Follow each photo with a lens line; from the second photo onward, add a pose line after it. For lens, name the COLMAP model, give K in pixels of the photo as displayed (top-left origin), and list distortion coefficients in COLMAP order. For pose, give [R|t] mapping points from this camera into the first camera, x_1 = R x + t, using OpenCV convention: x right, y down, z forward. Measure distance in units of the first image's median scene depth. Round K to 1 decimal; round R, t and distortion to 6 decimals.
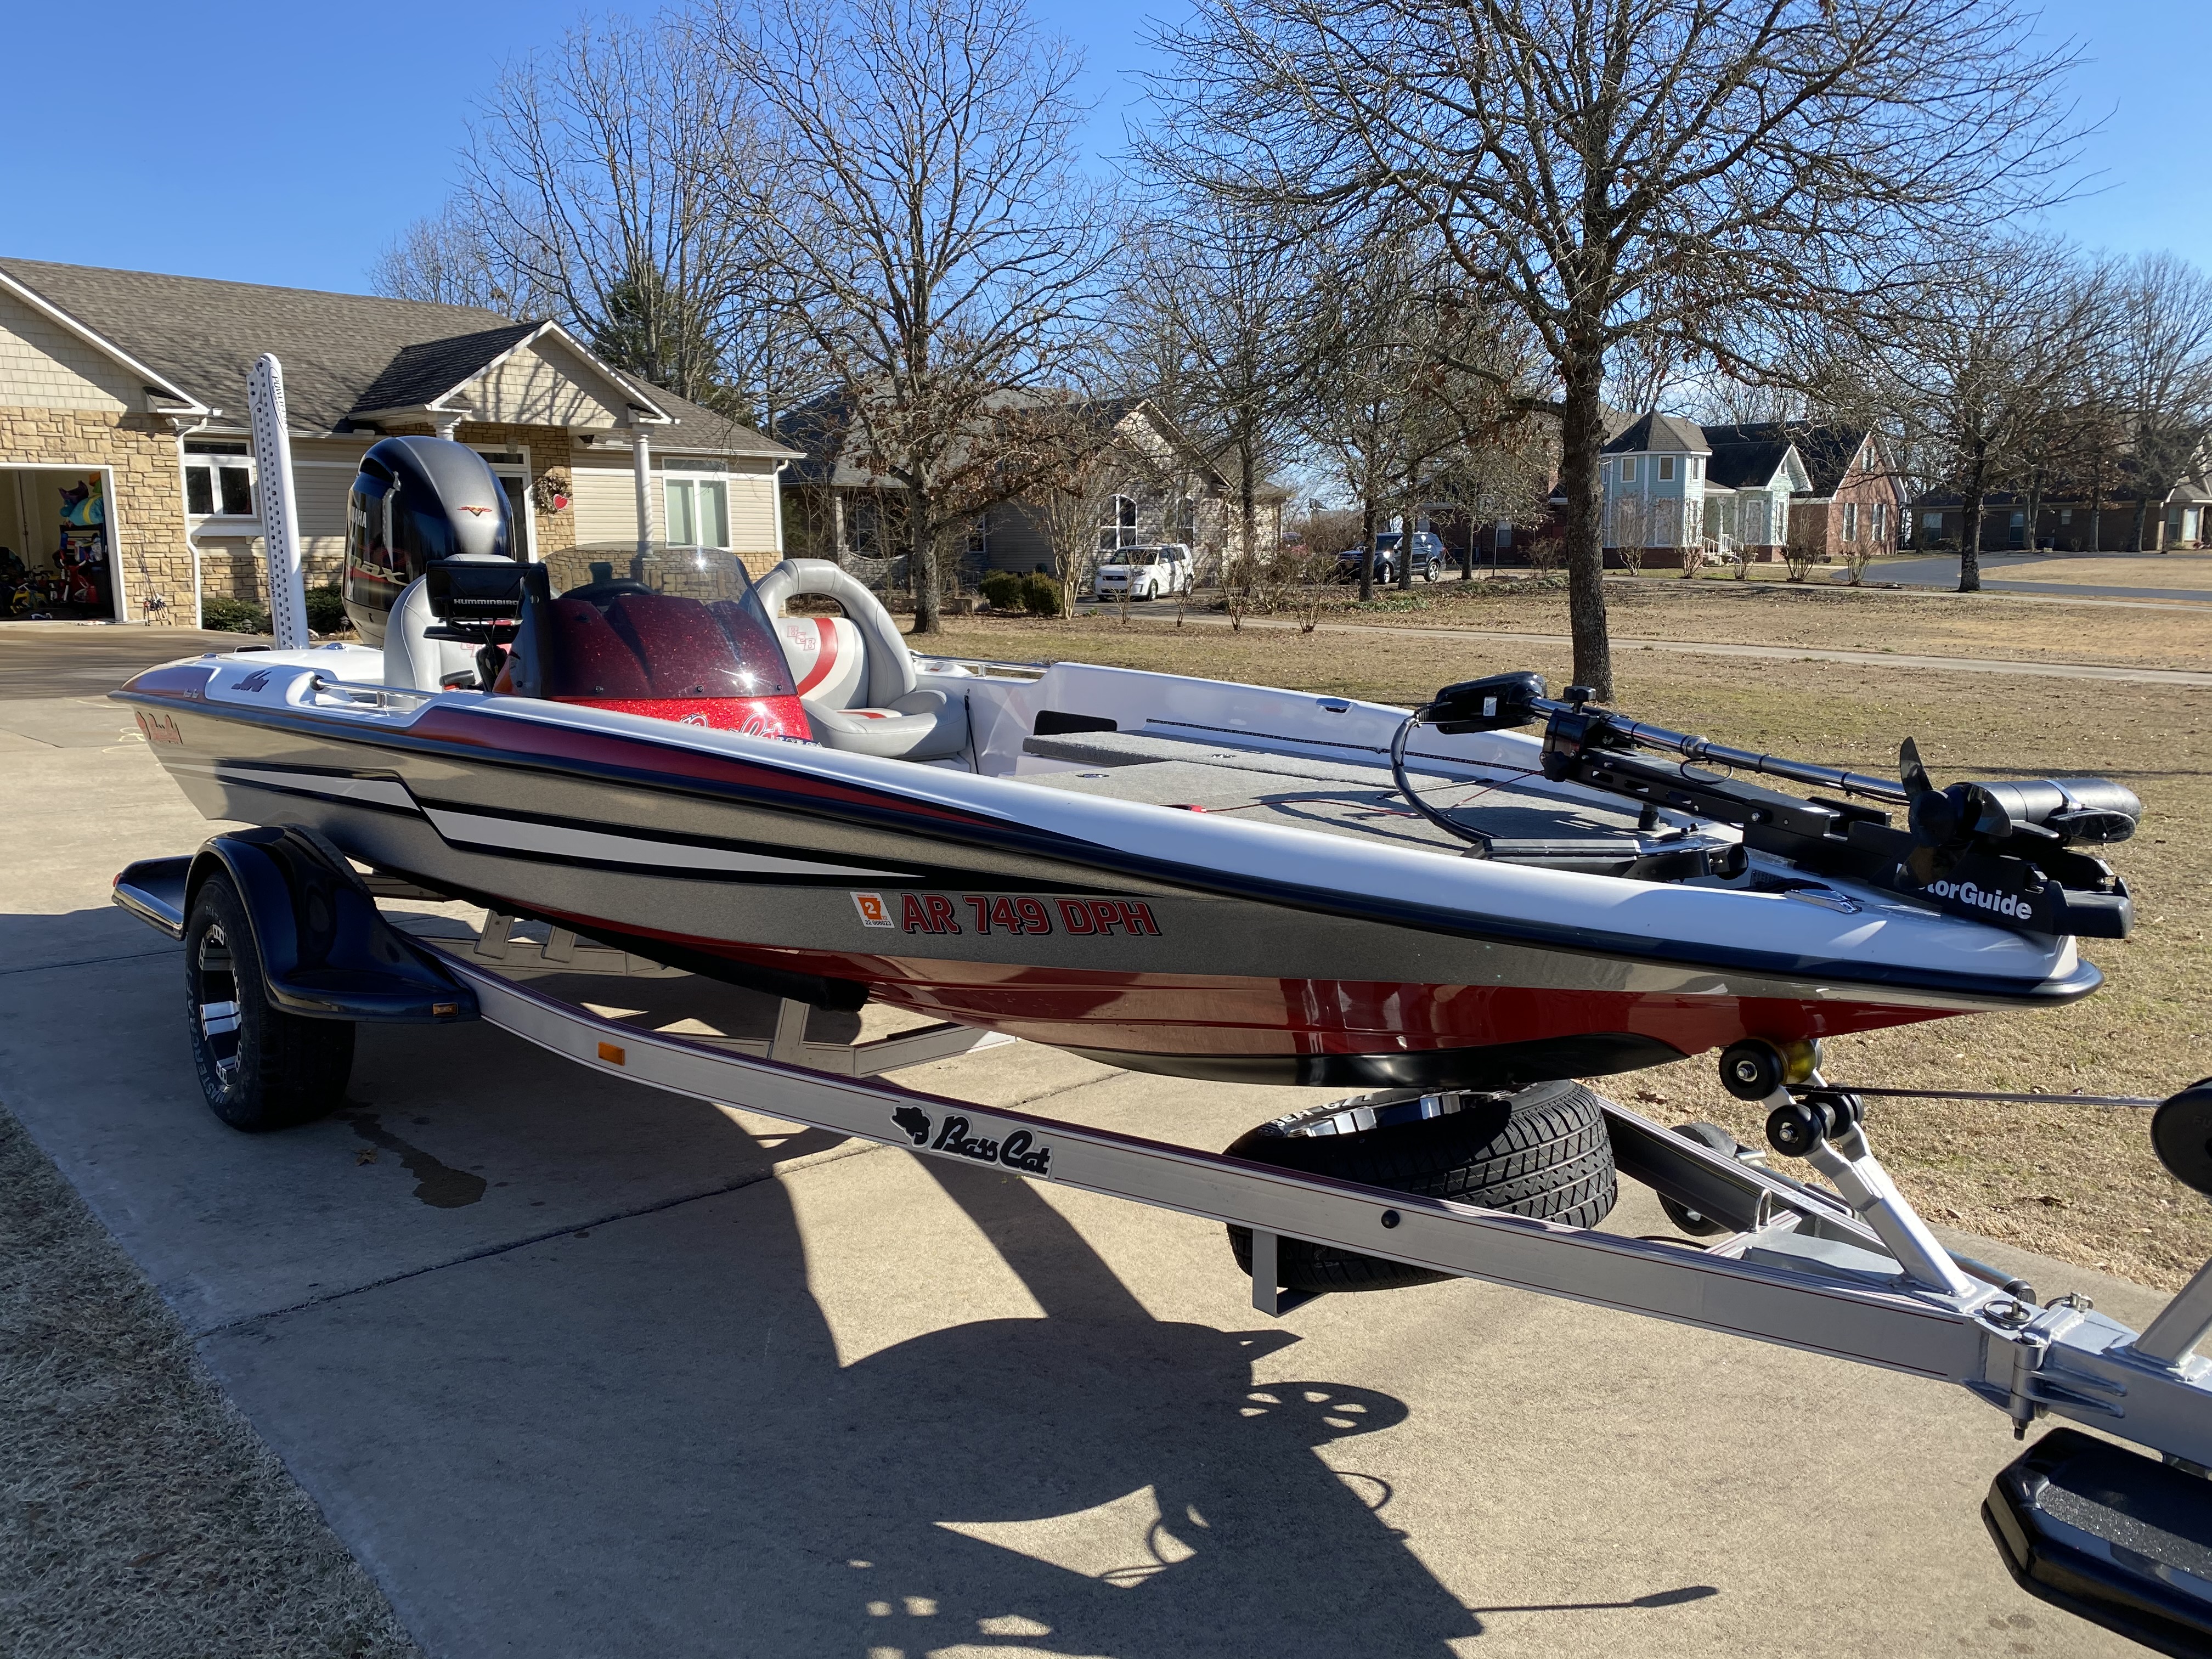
lens RADIAL K [[1653.9, 0, 1095.5], [0, 1653.9, 819.1], [0, 0, 1]] dist [0.036279, -0.035310]
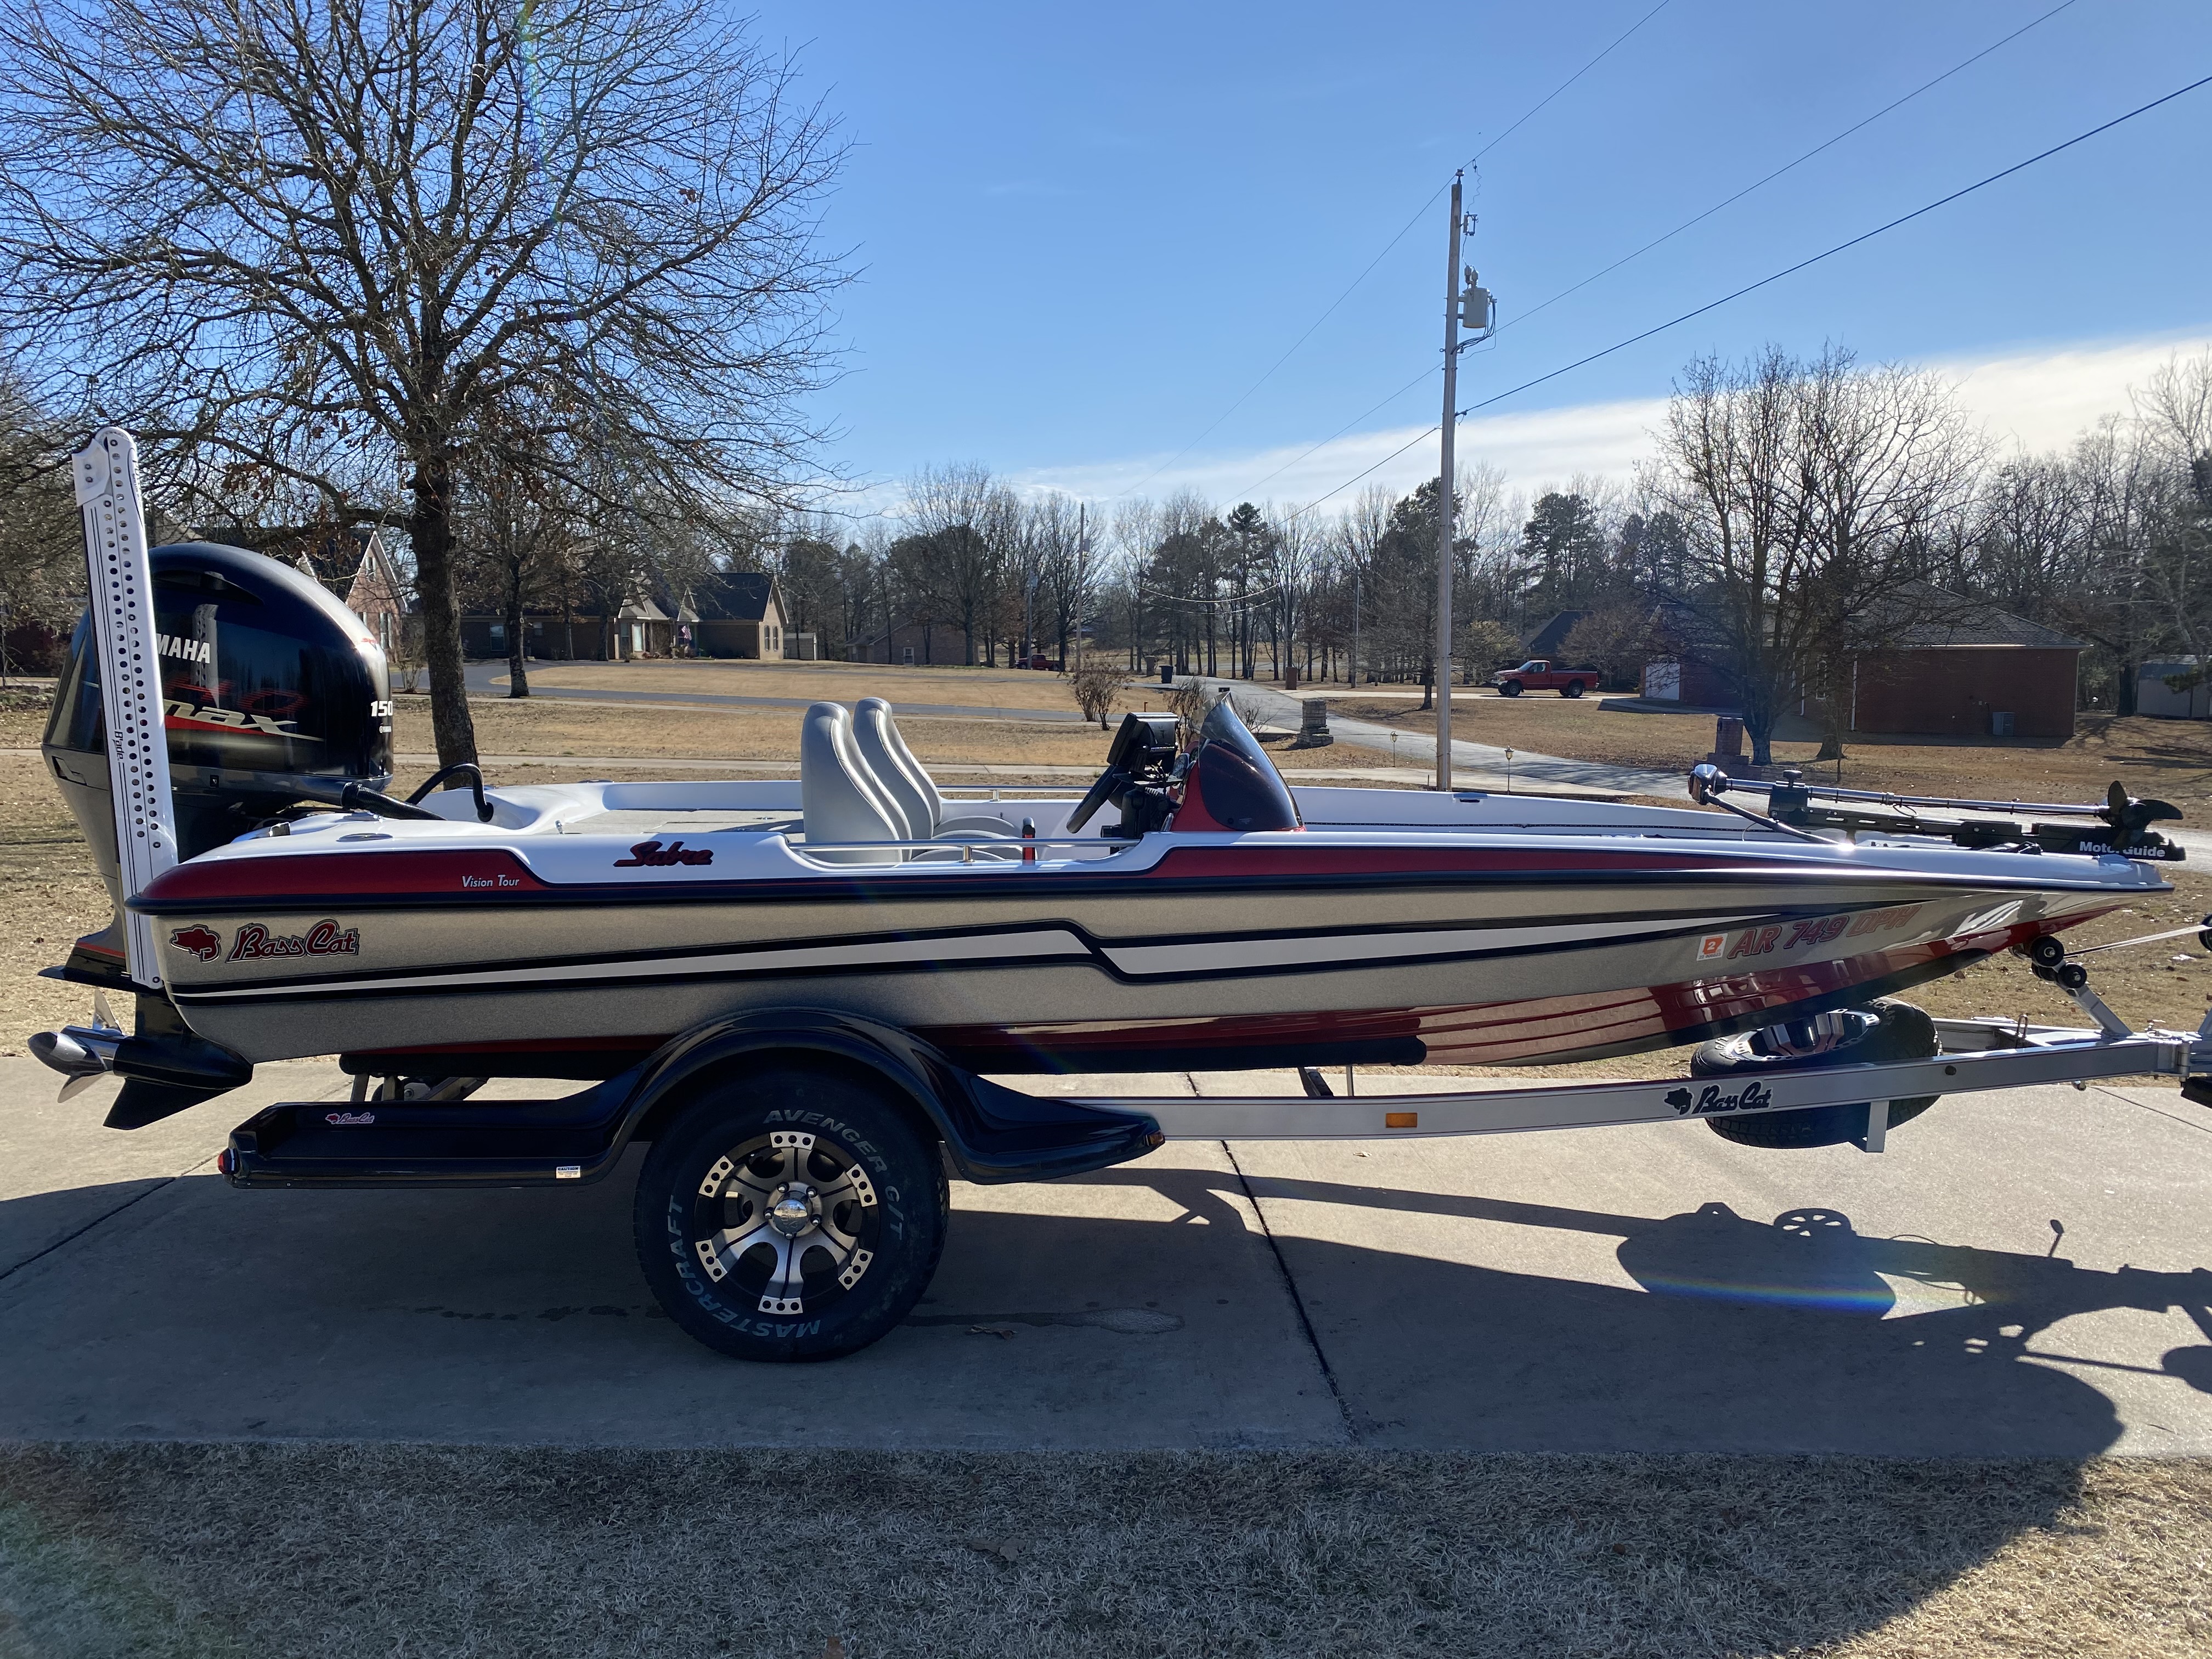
lens RADIAL K [[1653.9, 0, 1113.7], [0, 1653.9, 829.3], [0, 0, 1]] dist [0.036279, -0.035310]
pose [[0.649234, -0.074039, 0.756976, -1.368402], [0.116712, 0.993161, -0.002960, -0.090208], [-0.751581, 0.090270, 0.653436, 0.382587]]
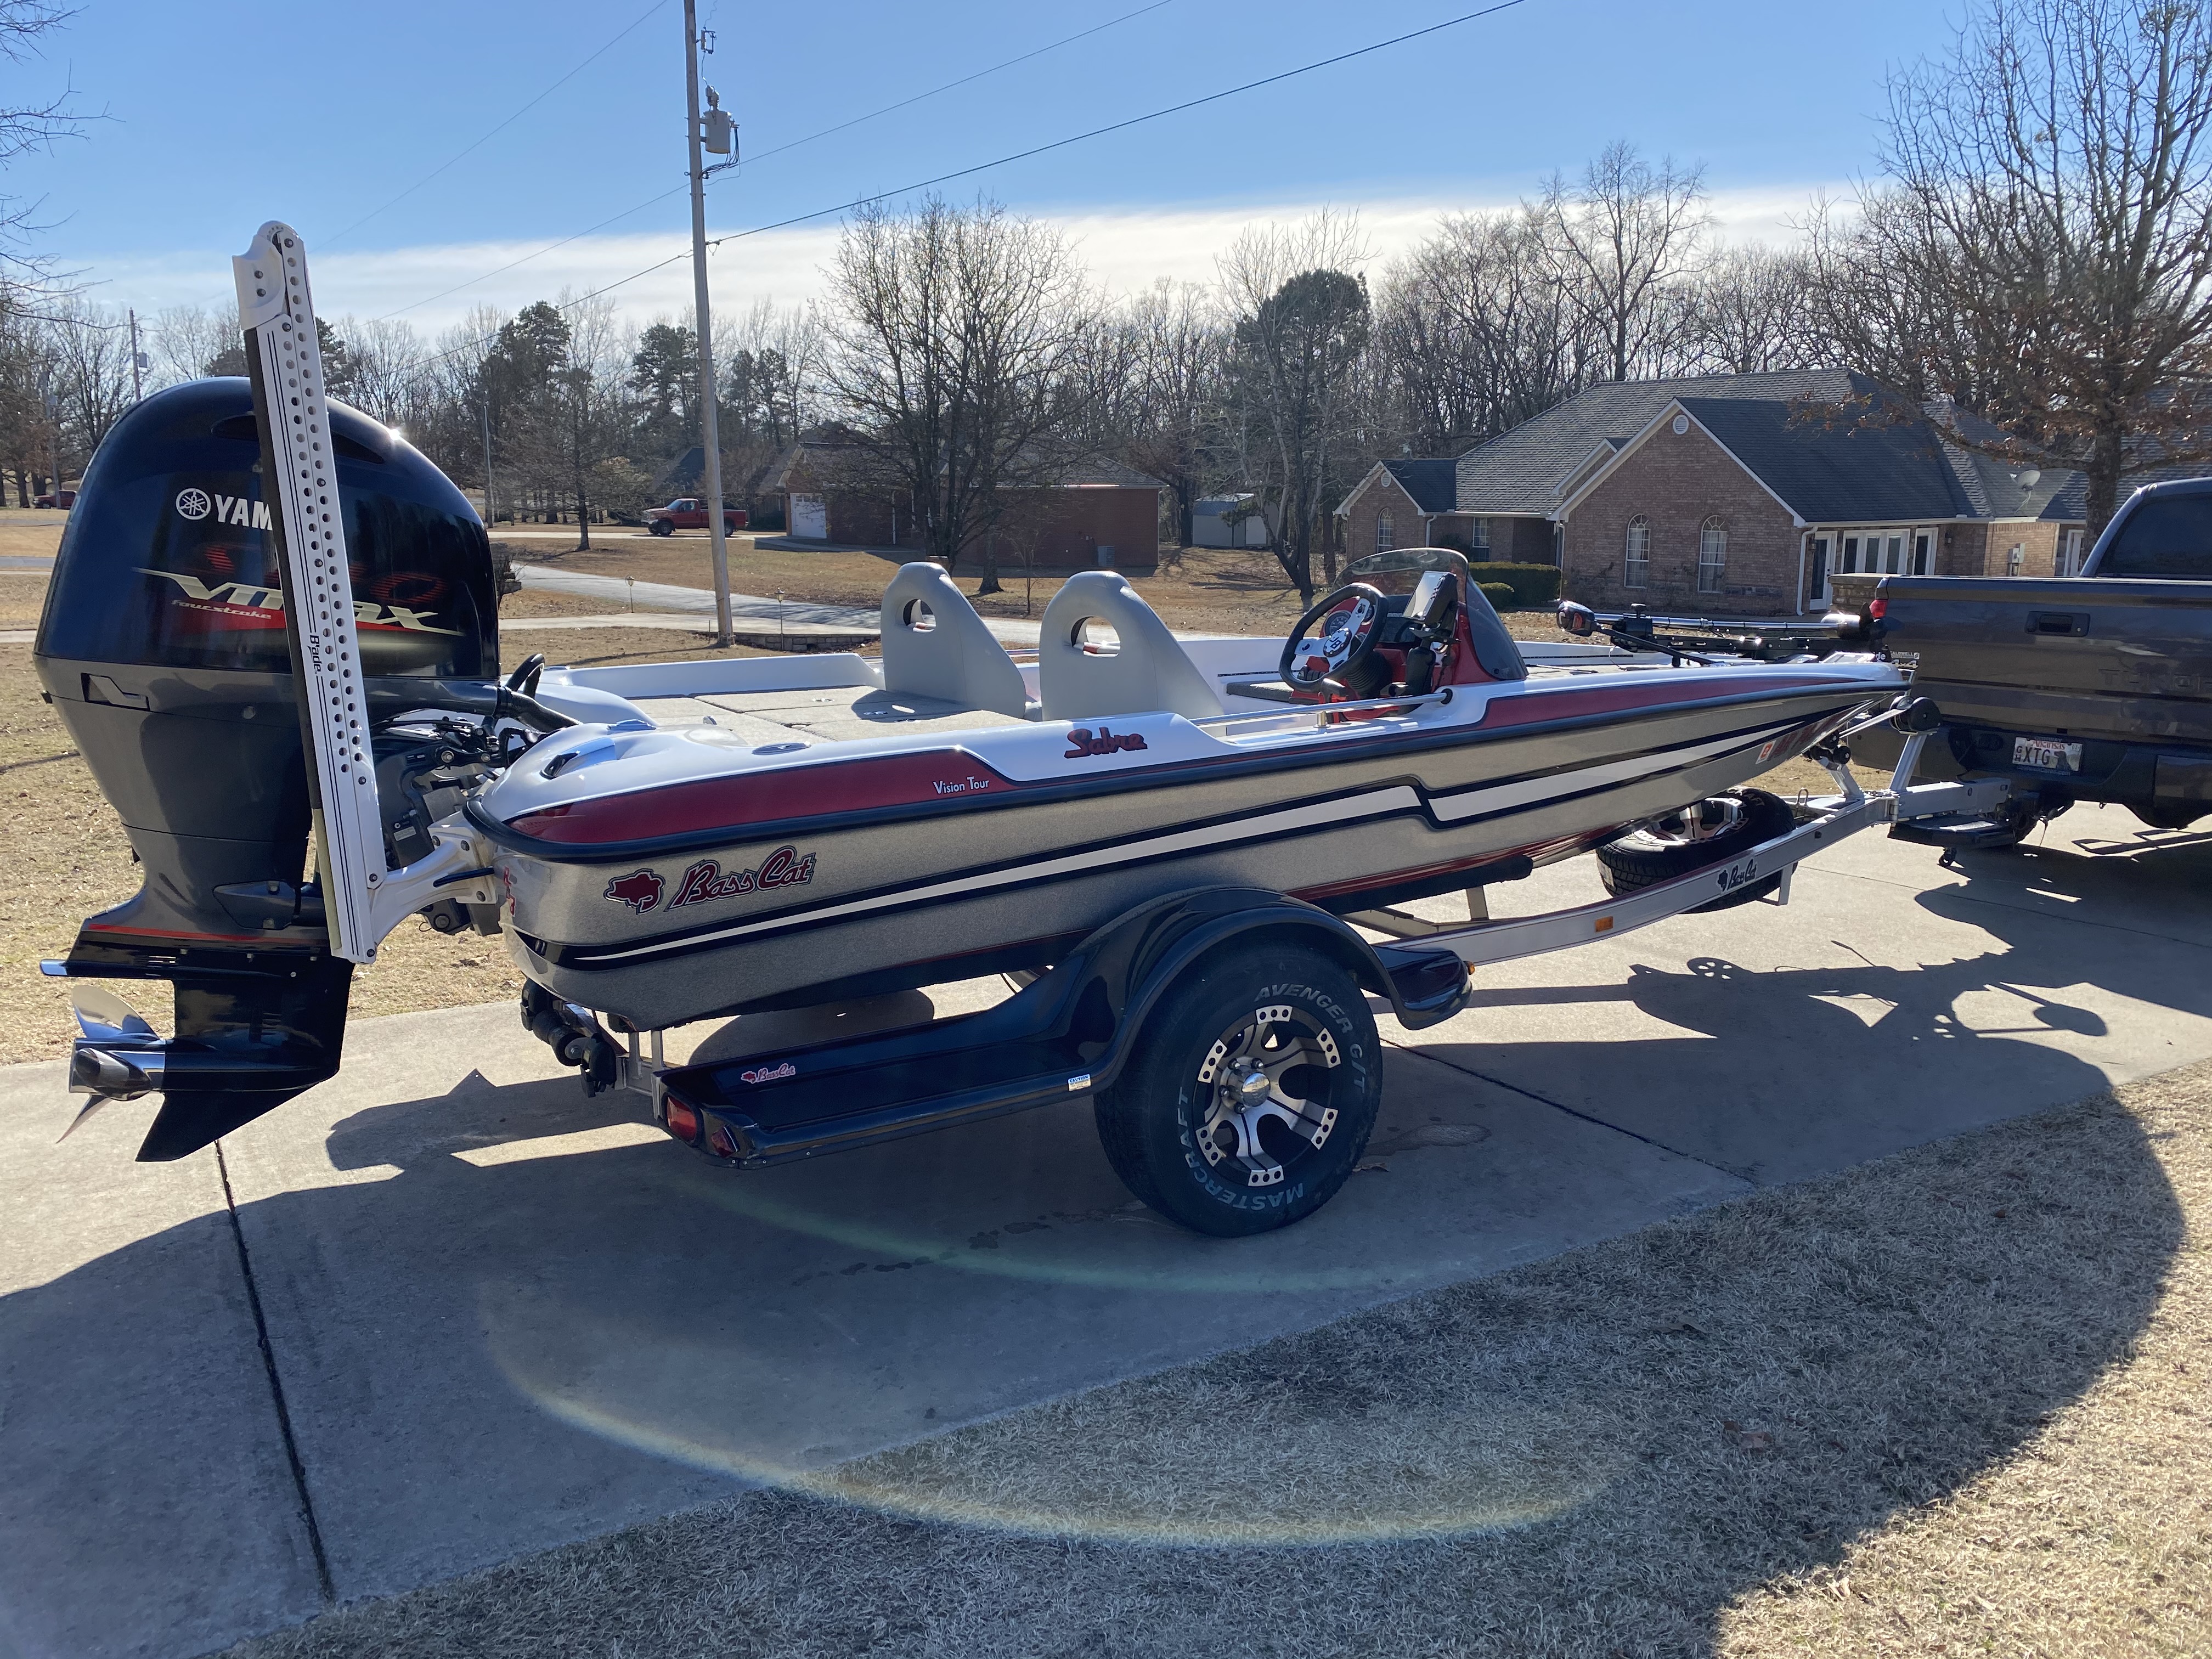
lens RADIAL K [[1653.9, 0, 1105.5], [0, 1653.9, 820.5], [0, 0, 1]] dist [0.036279, -0.035310]
pose [[0.191596, -0.185798, 0.963727, -1.759586], [0.155973, 0.975204, 0.157002, -0.233855], [-0.969001, 0.120235, 0.215825, 1.148939]]
